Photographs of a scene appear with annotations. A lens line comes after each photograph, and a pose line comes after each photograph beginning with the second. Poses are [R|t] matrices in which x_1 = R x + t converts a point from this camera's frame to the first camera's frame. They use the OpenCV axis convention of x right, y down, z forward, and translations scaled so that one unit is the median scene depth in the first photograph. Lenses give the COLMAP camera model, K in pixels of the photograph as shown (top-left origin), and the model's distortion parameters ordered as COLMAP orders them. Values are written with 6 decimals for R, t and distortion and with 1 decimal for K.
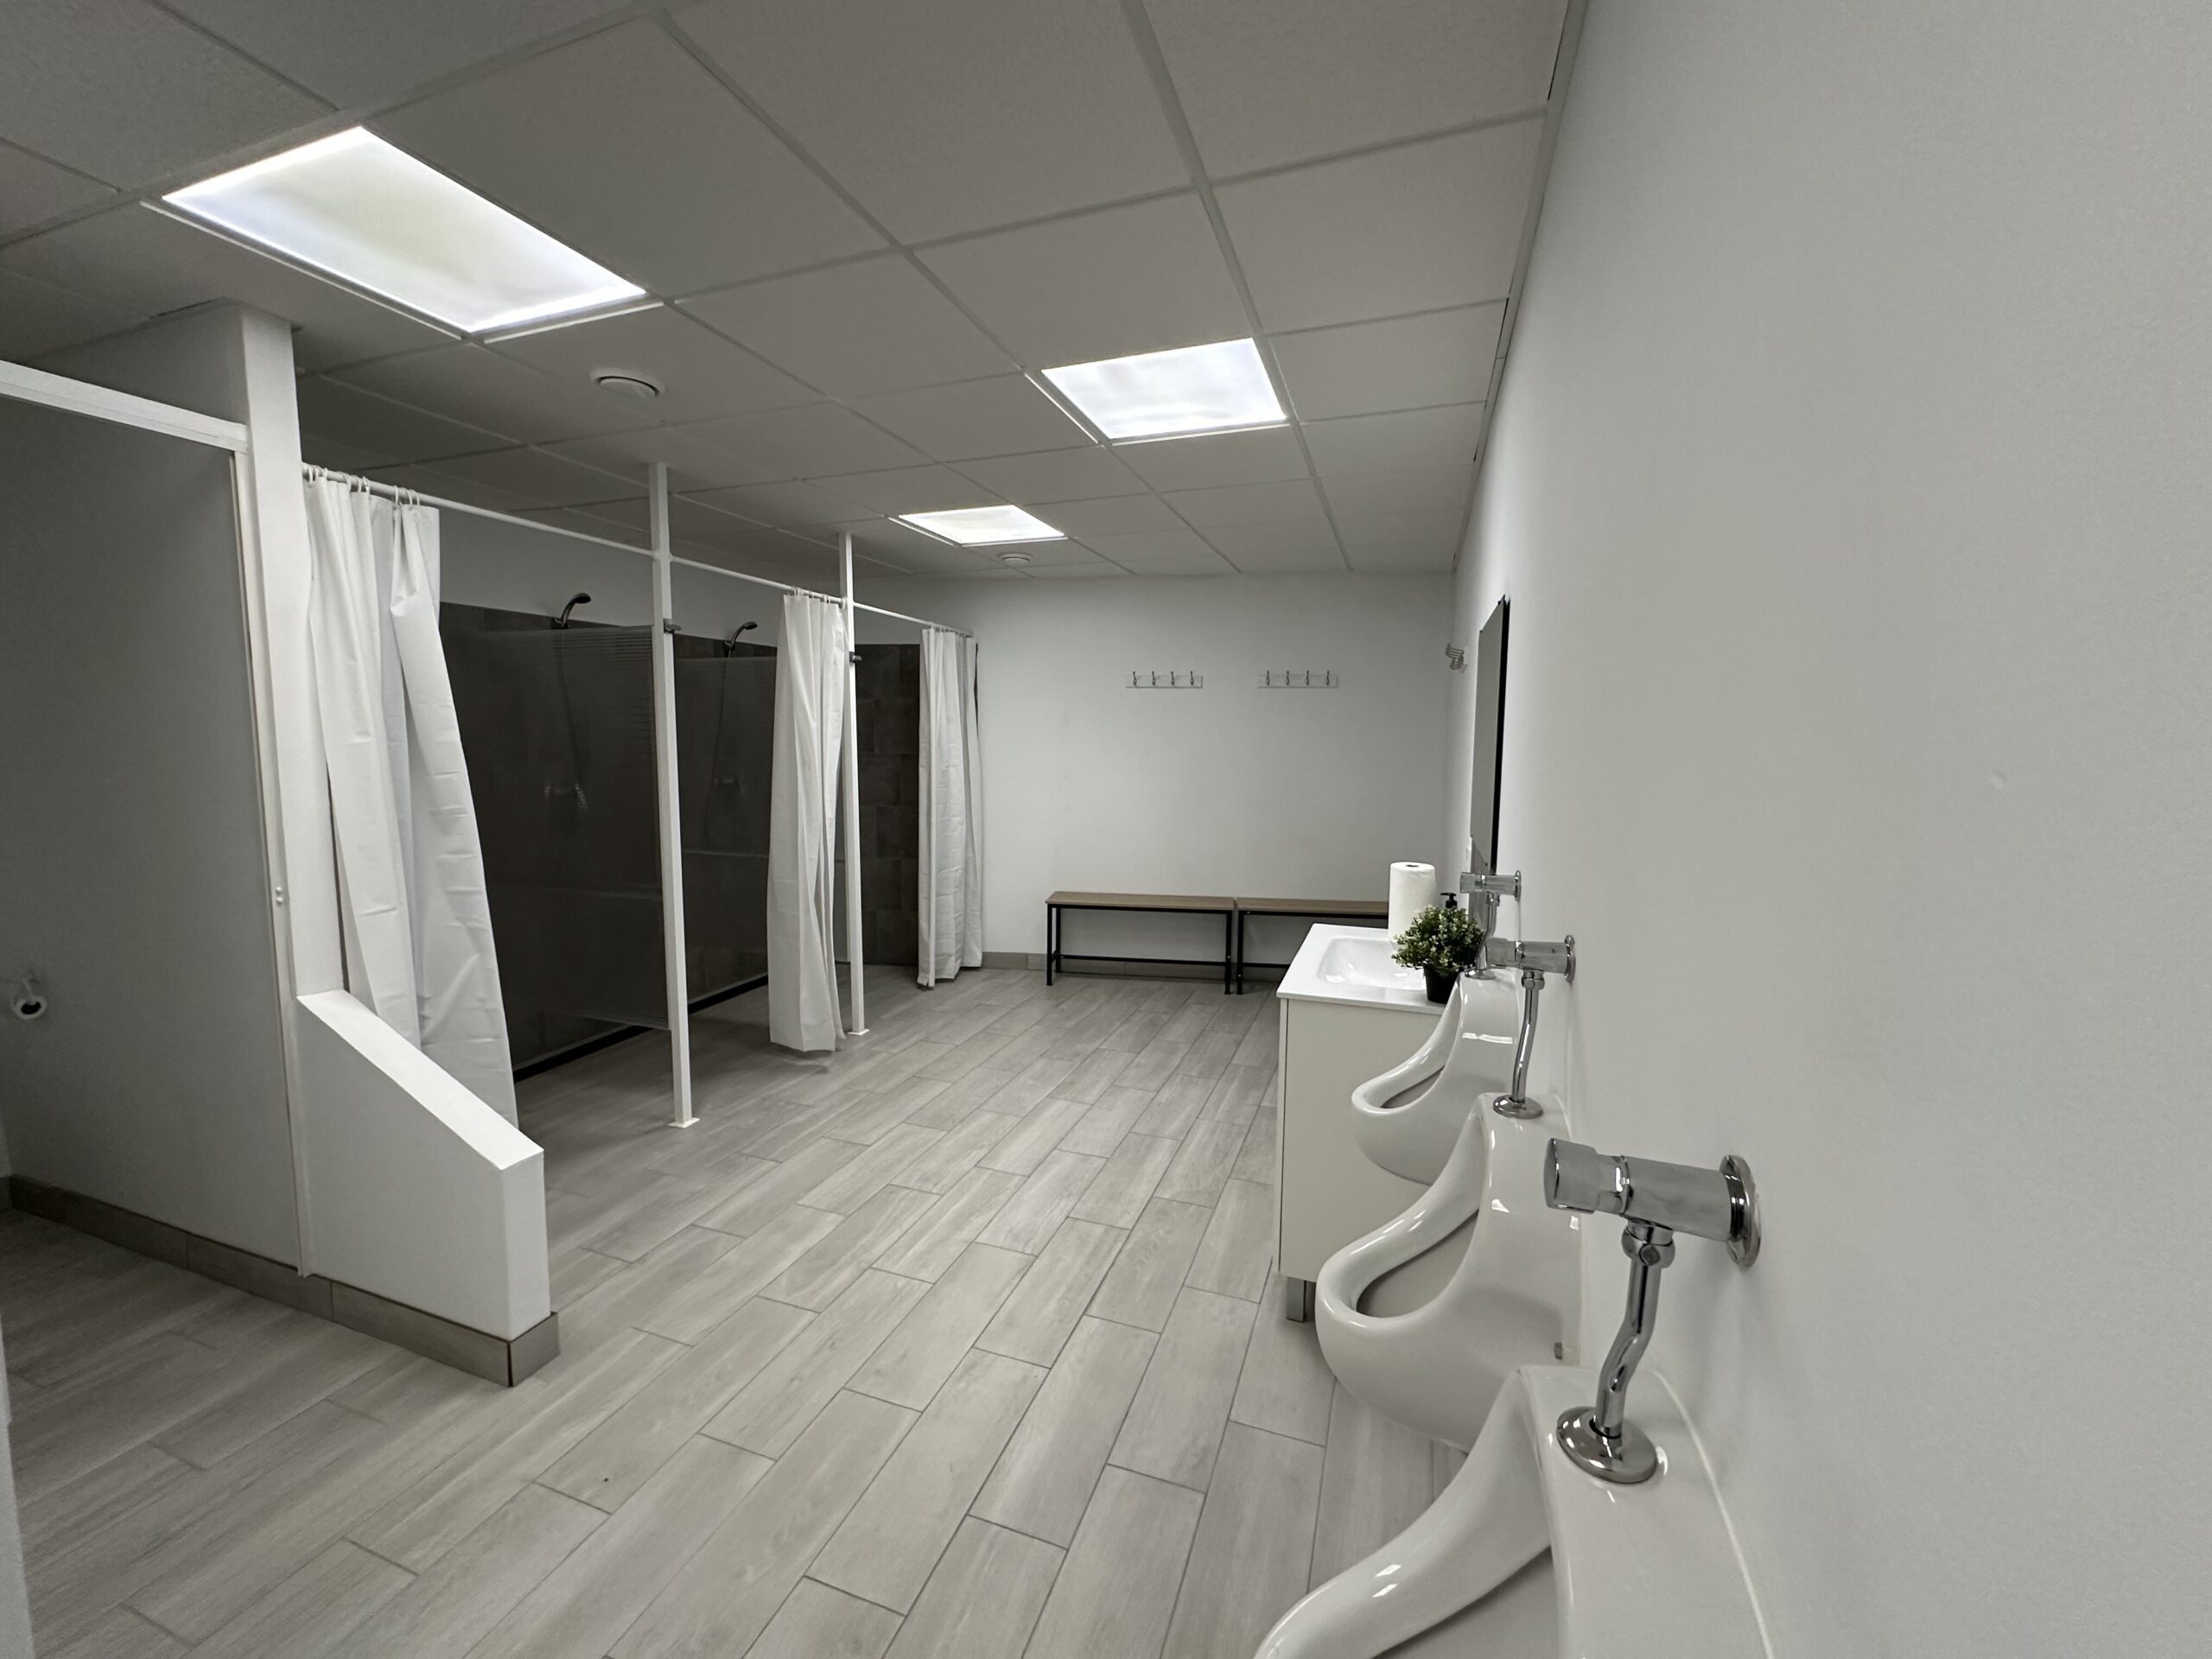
lens RADIAL K [[877.4, 0, 1100.4], [0, 877.4, 825.9], [0, 0, 1]] dist [-0.003087, 0.000159]
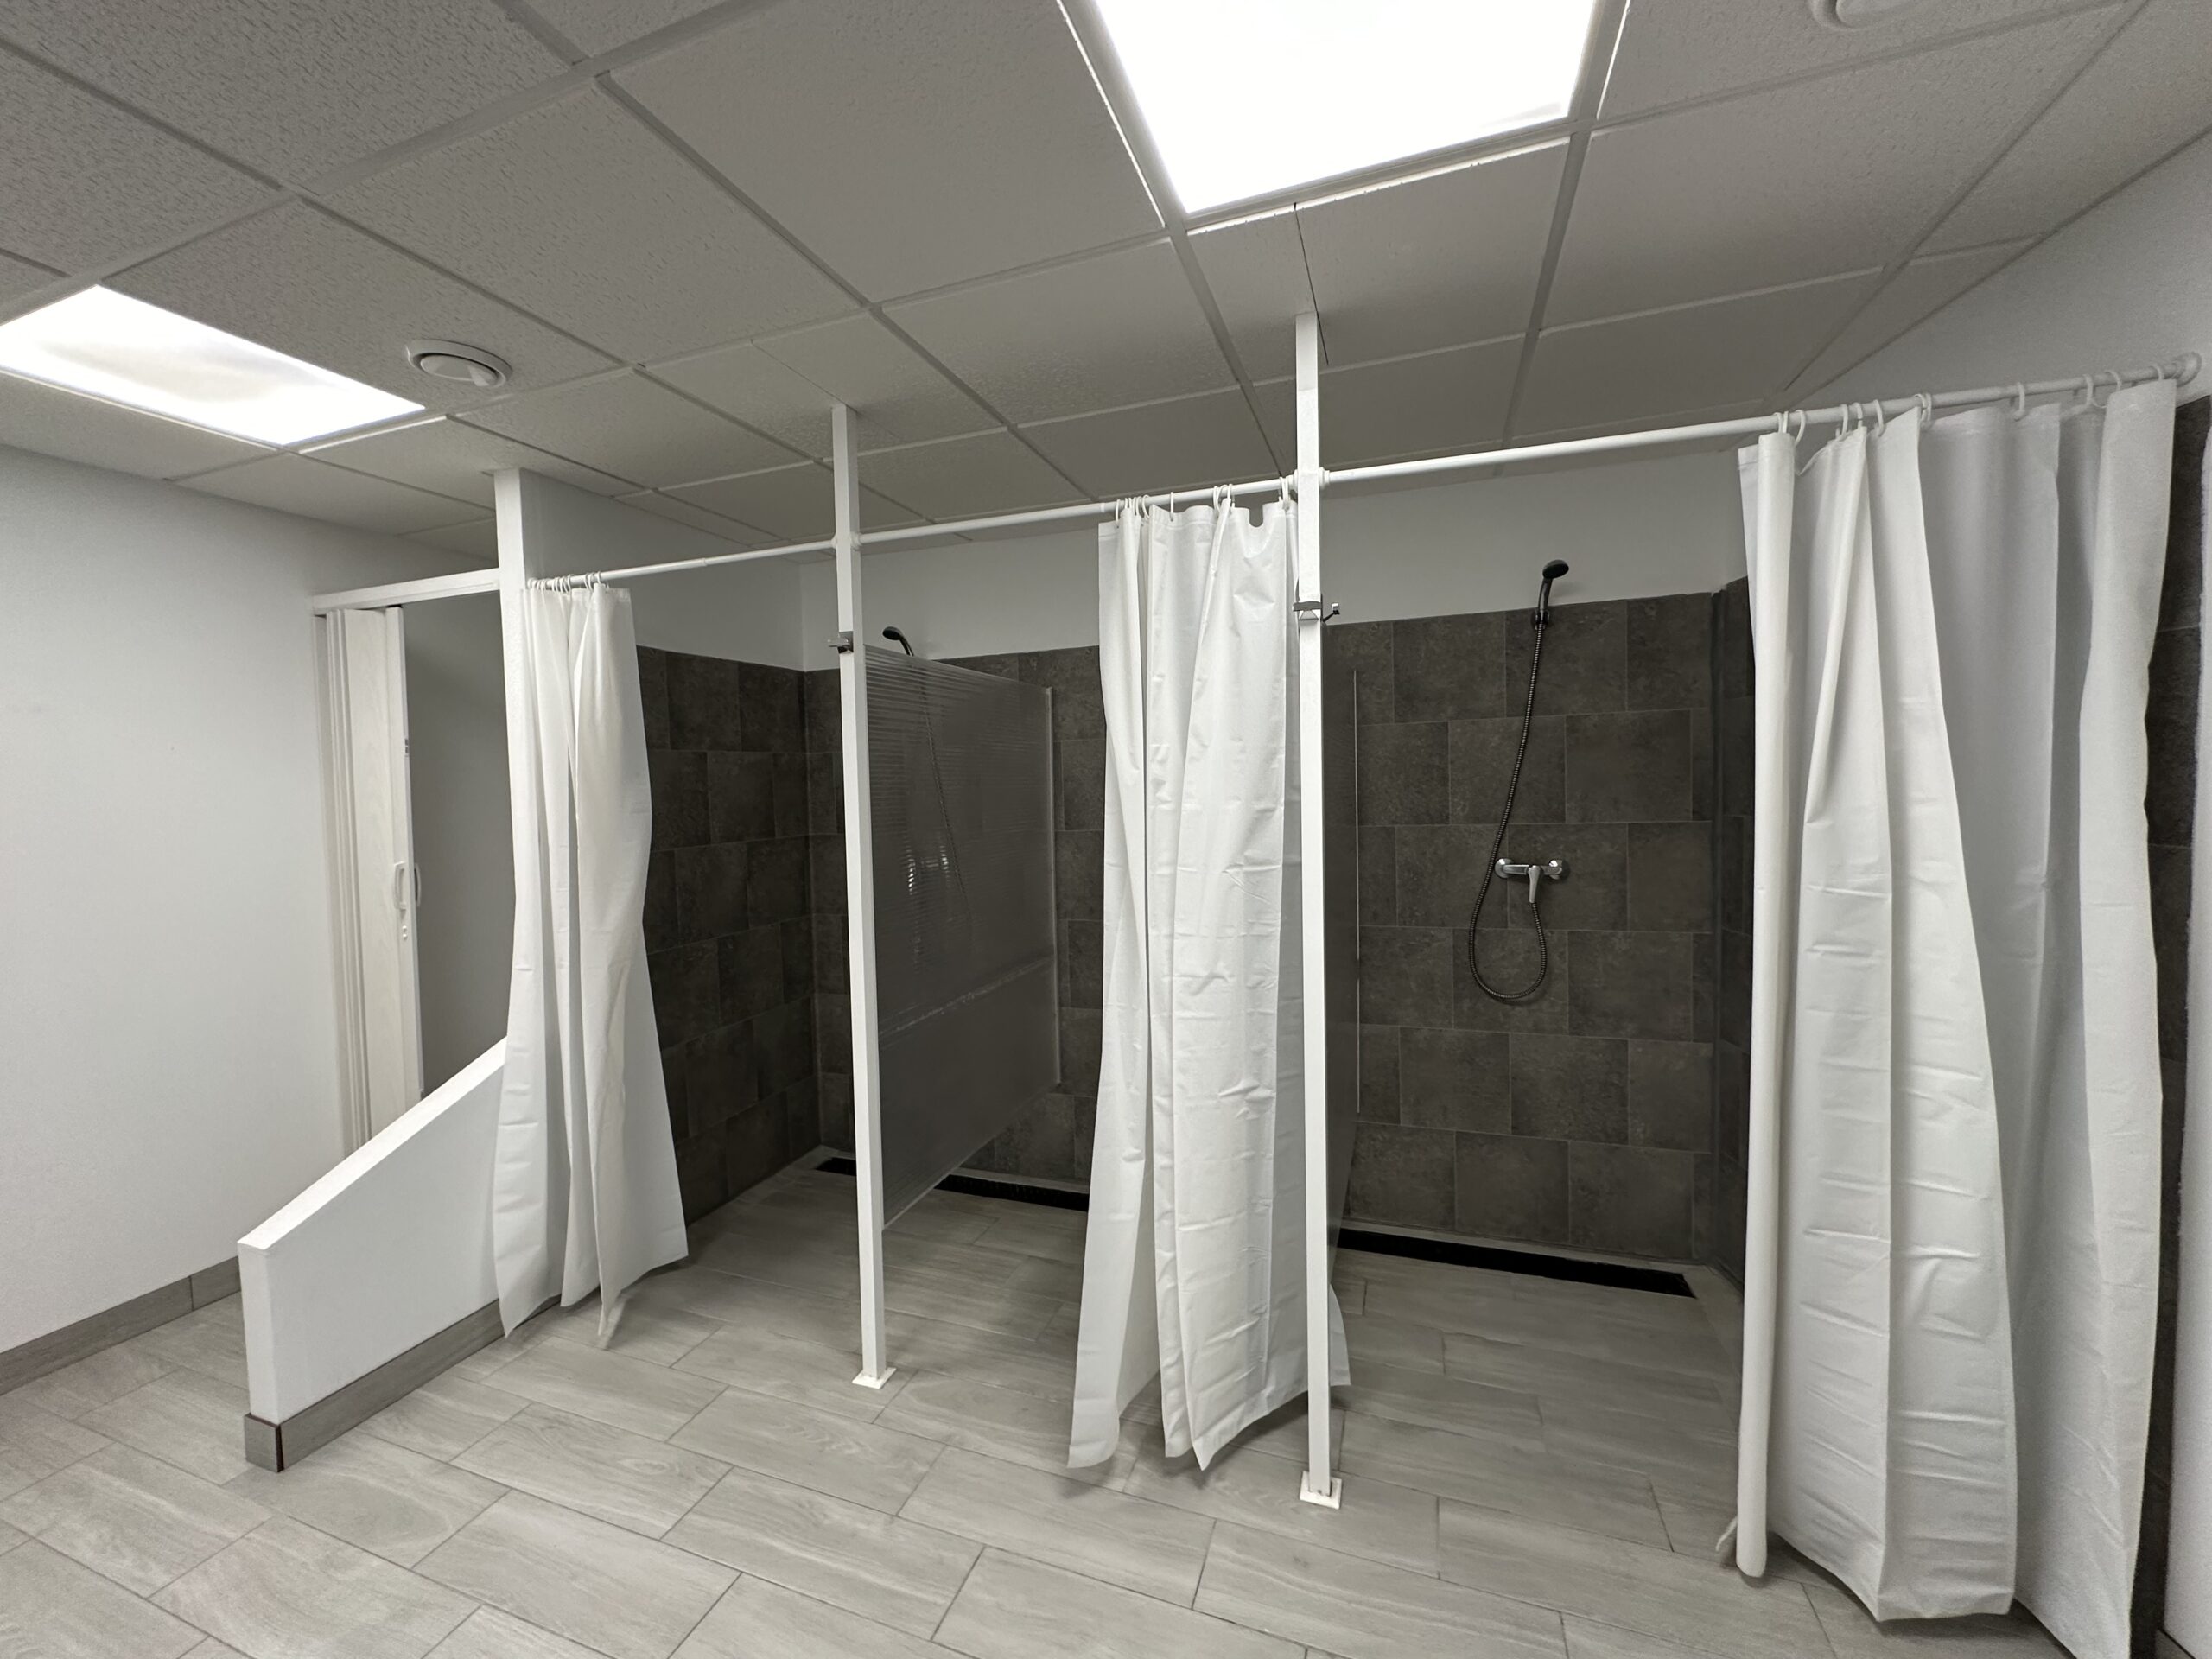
lens RADIAL K [[877.4, 0, 1100.3], [0, 877.4, 822.6], [0, 0, 1]] dist [-0.003087, 0.000159]
pose [[-0.009881, 0.043672, -0.998997, 0.183756], [-0.077307, 0.996022, 0.044306, -0.132840], [0.996958, 0.077668, -0.006466, 1.188249]]
